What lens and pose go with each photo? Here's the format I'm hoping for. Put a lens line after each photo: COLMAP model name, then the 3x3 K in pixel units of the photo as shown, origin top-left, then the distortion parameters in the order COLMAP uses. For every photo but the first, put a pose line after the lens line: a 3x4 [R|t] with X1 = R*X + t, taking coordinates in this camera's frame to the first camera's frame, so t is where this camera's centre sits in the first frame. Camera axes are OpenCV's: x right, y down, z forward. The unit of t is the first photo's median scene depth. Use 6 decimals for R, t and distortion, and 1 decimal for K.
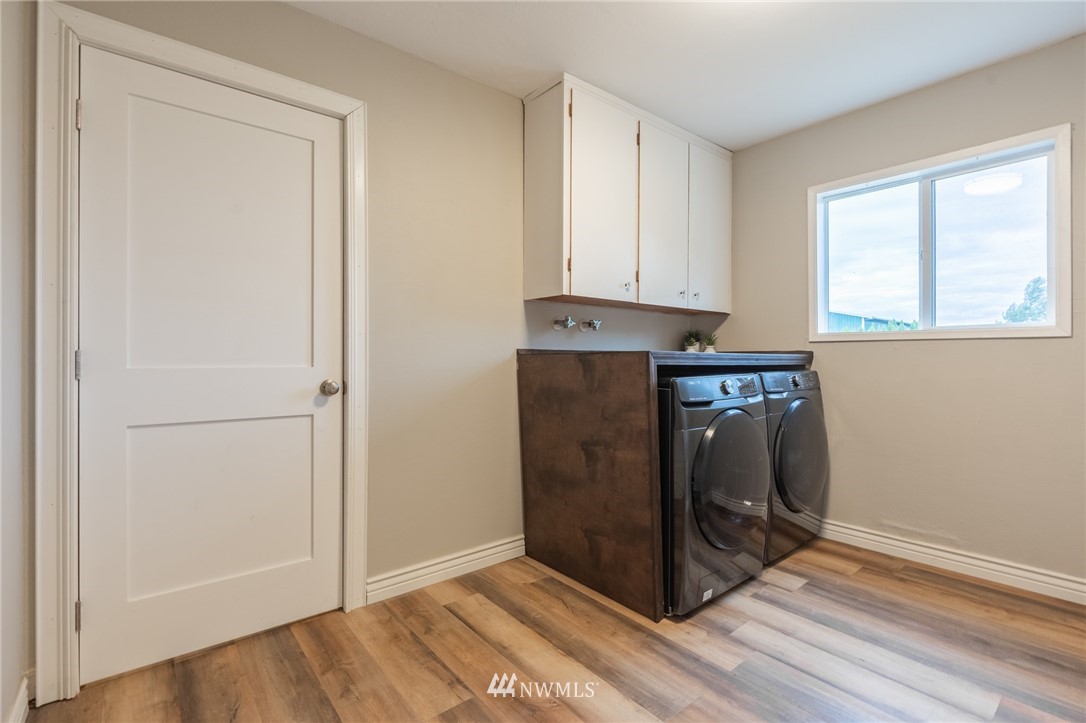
lens RADIAL K [[495.3, 0, 545.0], [0, 495.3, 351.2], [0, 0, 1]] dist [-0.009907, 0.002073]
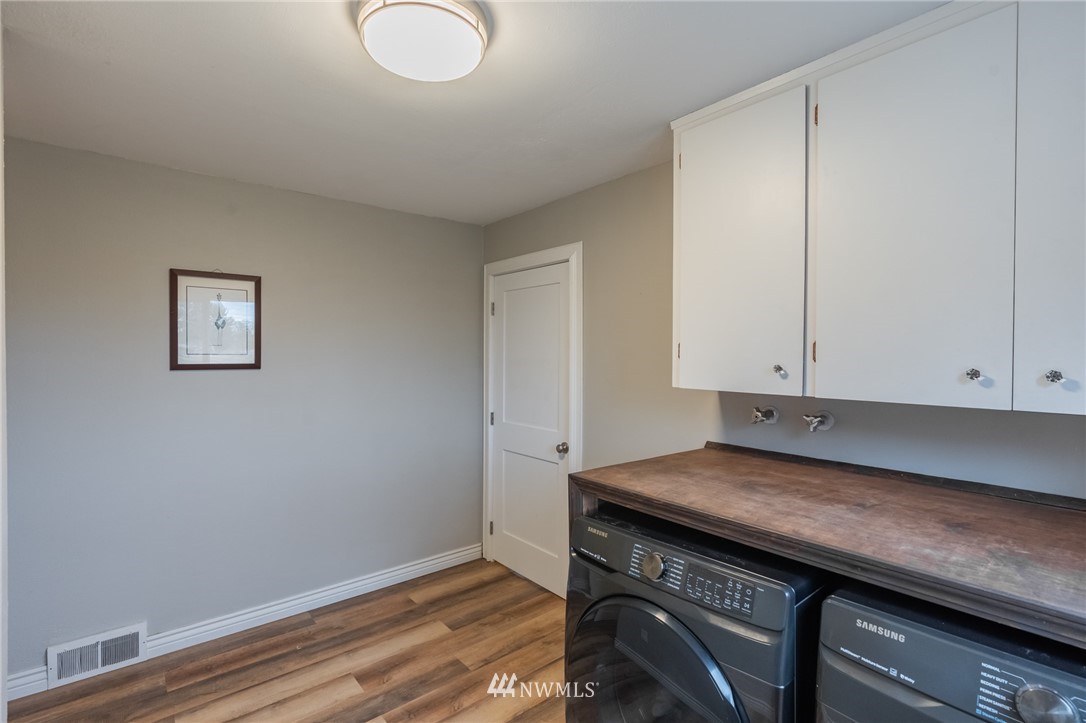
lens RADIAL K [[495.3, 0, 545.1], [0, 495.3, 368.4], [0, 0, 1]] dist [-0.009907, 0.002073]
pose [[0.009989, 0.015748, -0.999826, 1.254409], [0.000063, 0.999876, 0.015749, -0.231076], [0.999950, -0.000220, 0.009987, 1.122705]]
